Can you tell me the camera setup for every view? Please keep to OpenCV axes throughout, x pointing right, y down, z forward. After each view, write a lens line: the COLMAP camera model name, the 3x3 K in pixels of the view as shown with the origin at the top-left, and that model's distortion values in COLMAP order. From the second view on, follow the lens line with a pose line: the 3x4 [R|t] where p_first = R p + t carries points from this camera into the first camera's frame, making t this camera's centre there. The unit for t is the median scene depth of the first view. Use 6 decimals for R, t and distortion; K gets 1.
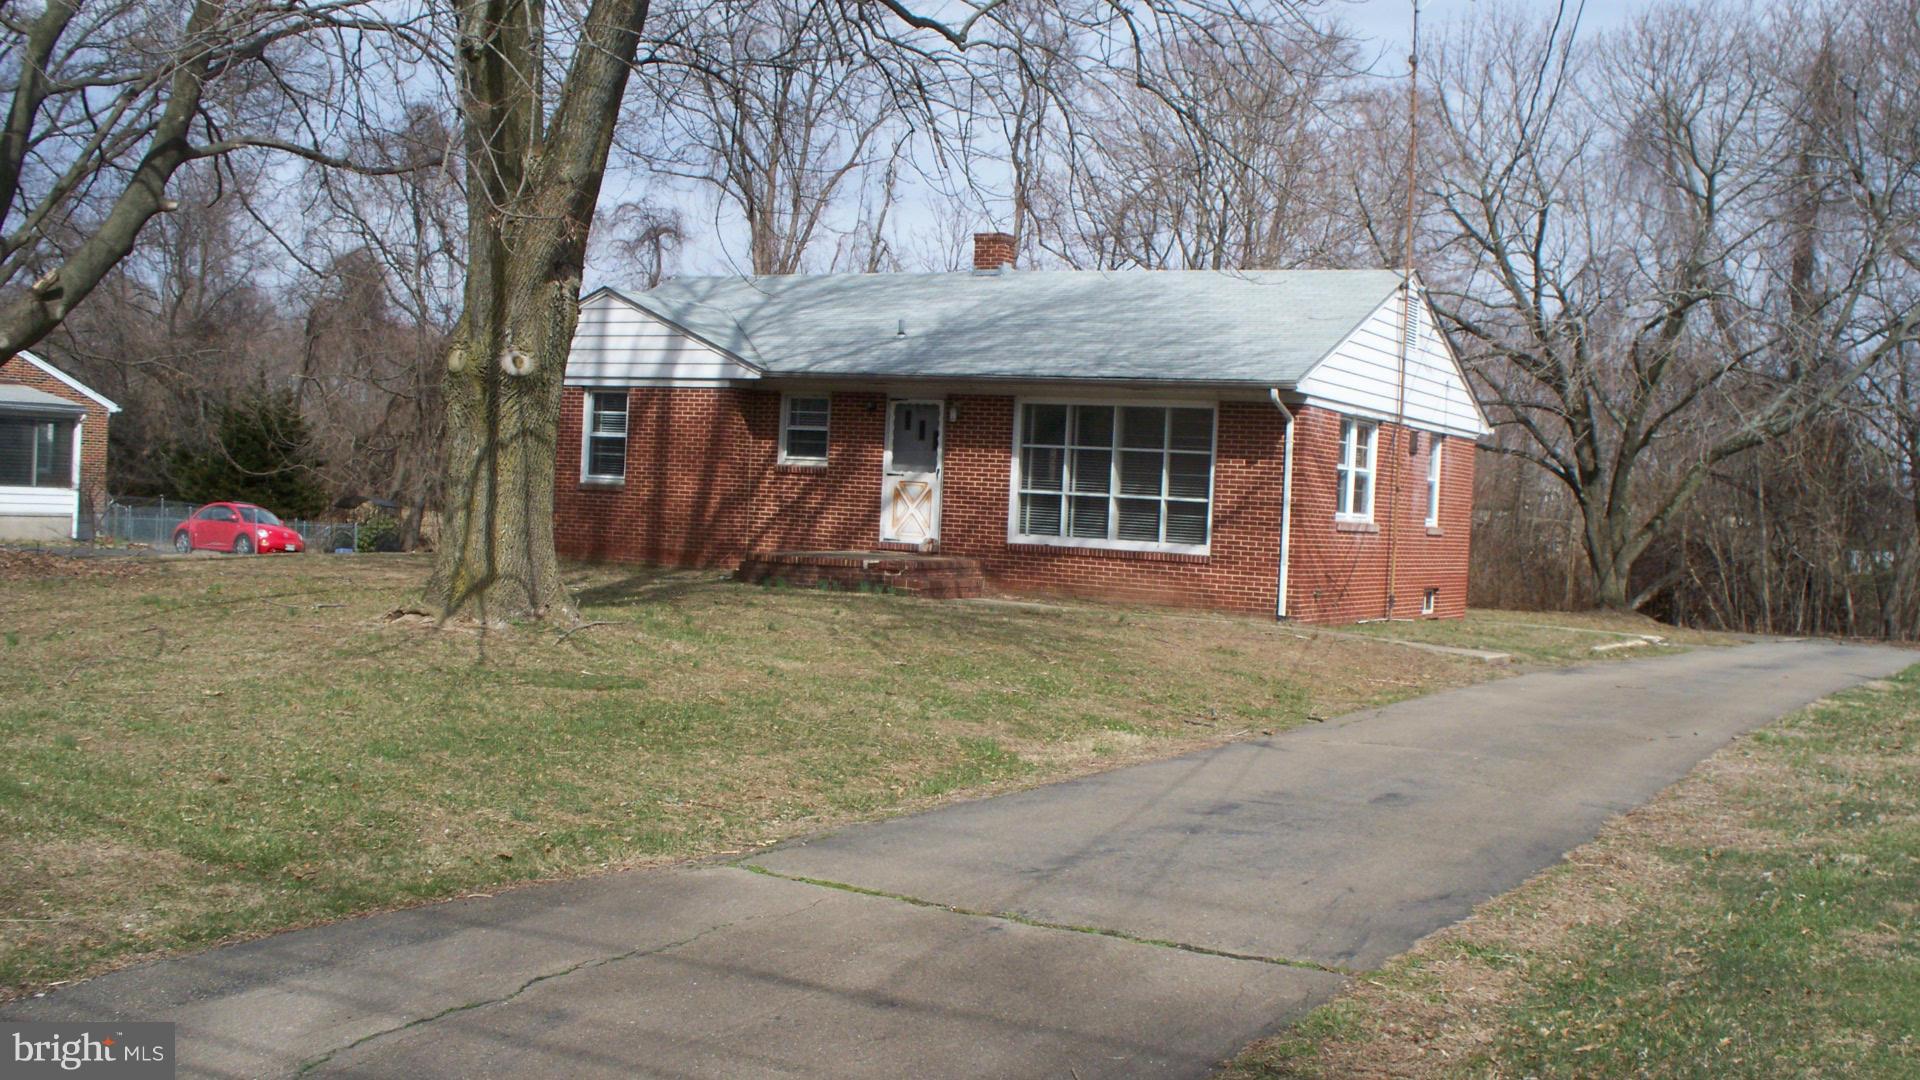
lens RADIAL K [[2038.6, 0, 960.0], [0, 2038.6, 540.0], [0, 0, 1]] dist [-0.325533, 0.506474]
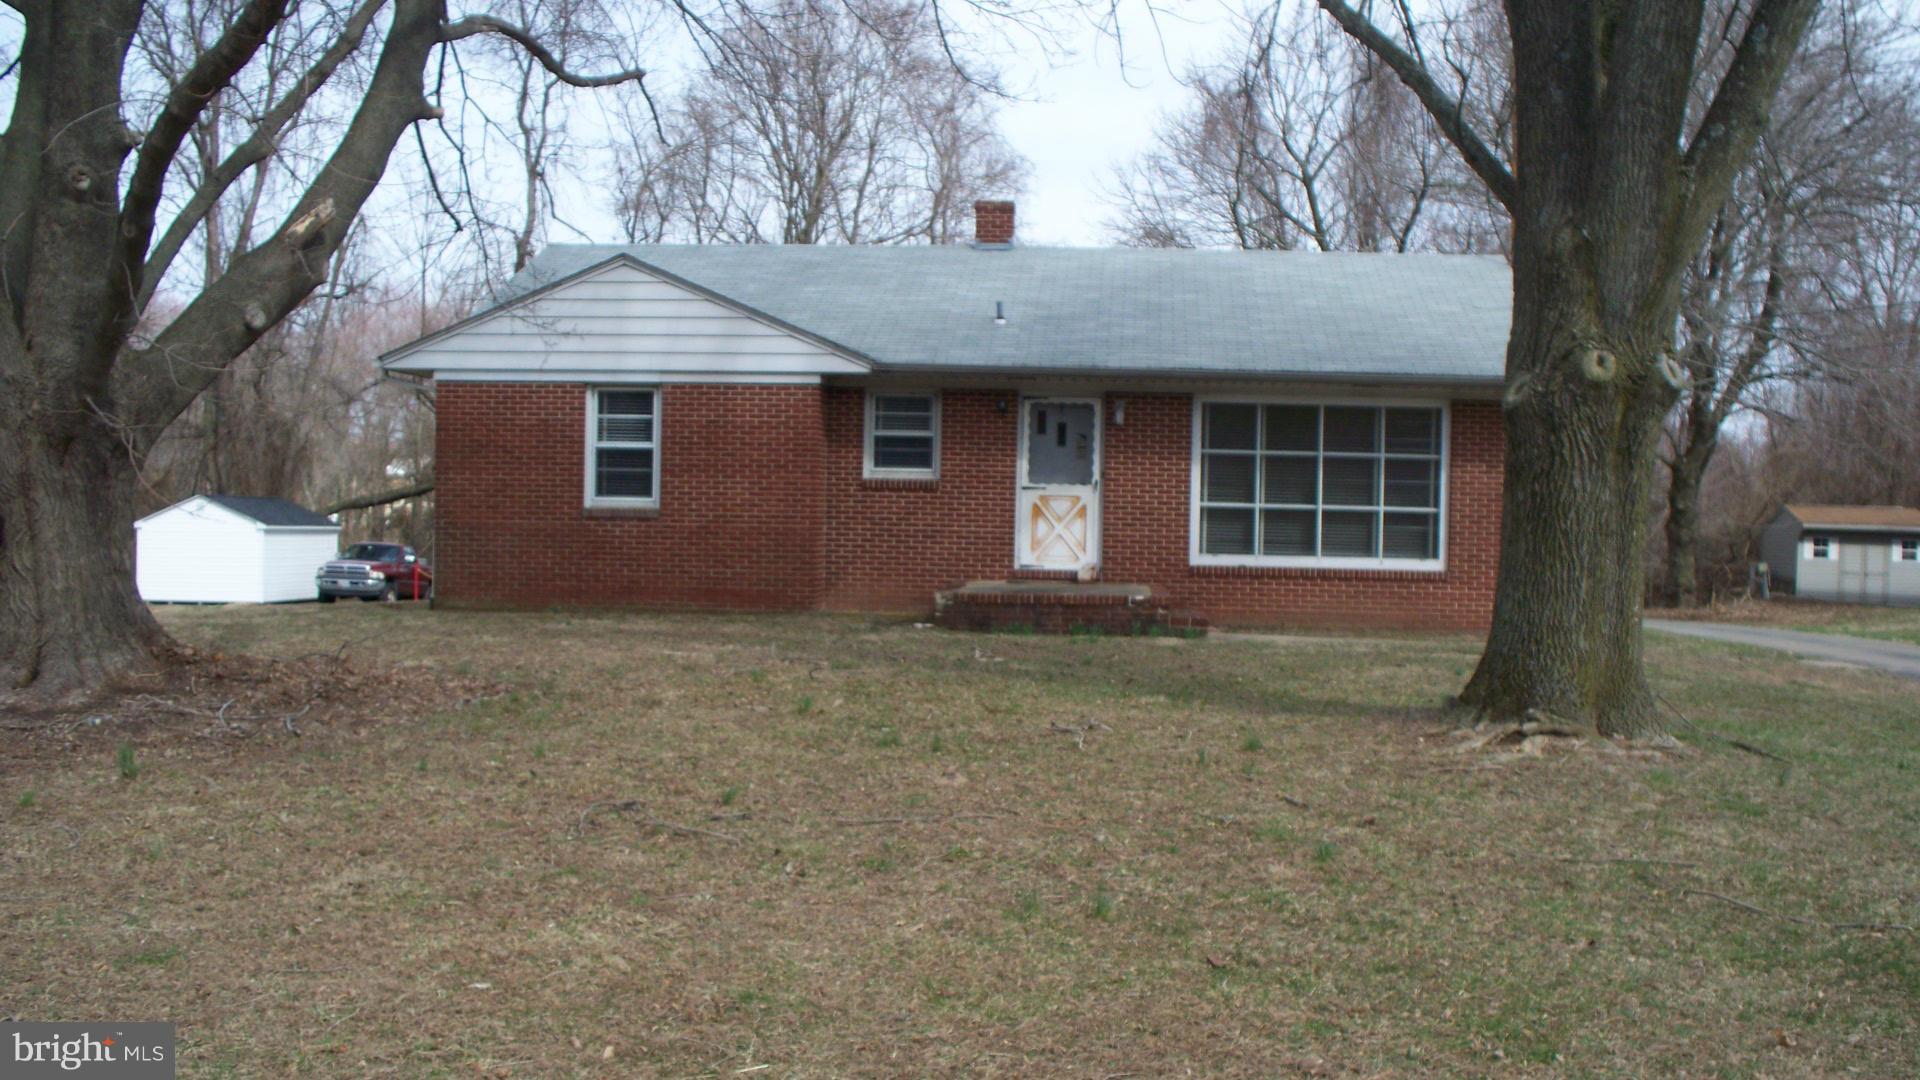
lens RADIAL K [[2038.6, 0, 960.0], [0, 2038.6, 540.0], [0, 0, 1]] dist [-0.325533, 0.506474]
pose [[0.912258, -0.037799, 0.407869, -0.400016], [0.033699, 0.999283, 0.017237, -0.026368], [-0.408229, -0.001980, 0.912878, 0.253220]]
